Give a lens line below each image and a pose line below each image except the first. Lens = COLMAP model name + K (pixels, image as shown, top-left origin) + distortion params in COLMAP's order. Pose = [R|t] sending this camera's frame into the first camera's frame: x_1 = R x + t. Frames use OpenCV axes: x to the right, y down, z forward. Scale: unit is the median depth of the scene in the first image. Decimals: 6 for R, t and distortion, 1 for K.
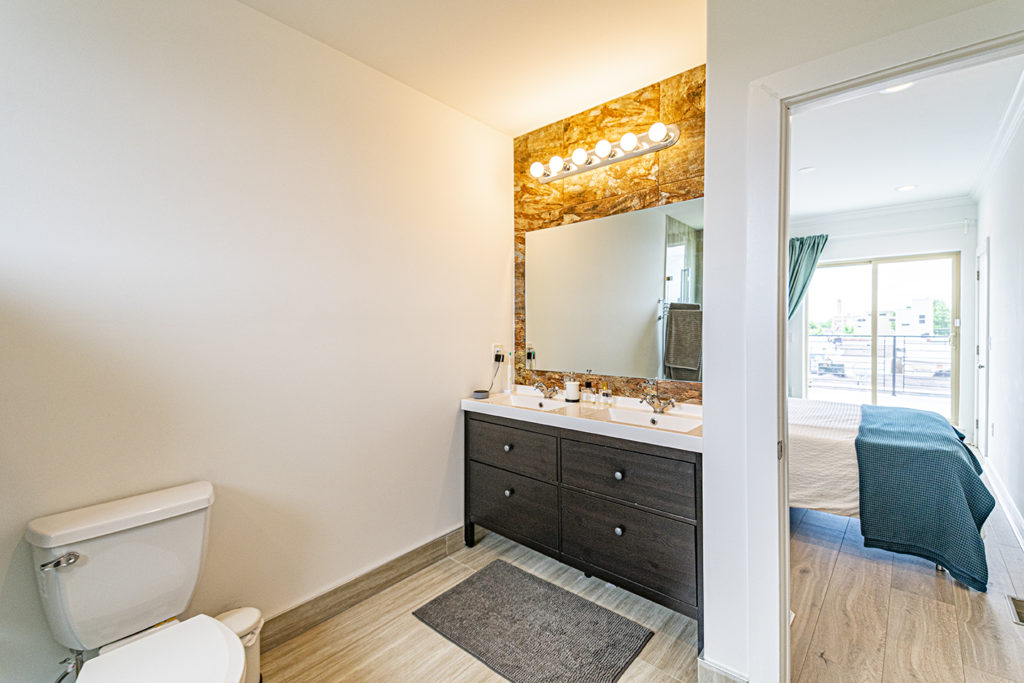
lens RADIAL K [[442.1, 0, 510.4], [0, 442.1, 335.6], [0, 0, 1]] dist [0.016573, -0.003651]
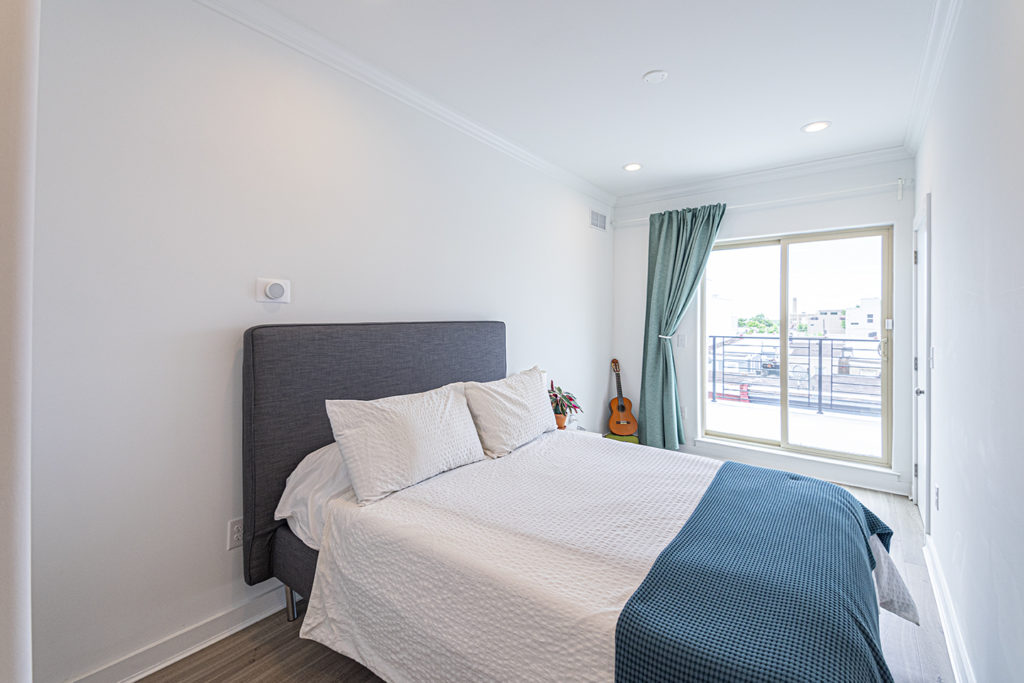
lens RADIAL K [[442.1, 0, 507.9], [0, 442.1, 324.3], [0, 0, 1]] dist [0.016573, -0.003651]
pose [[0.998122, 0.009678, 0.060495, 0.317340], [-0.008852, 0.999864, -0.013911, -0.013849], [-0.060621, 0.013349, 0.998072, 0.296946]]
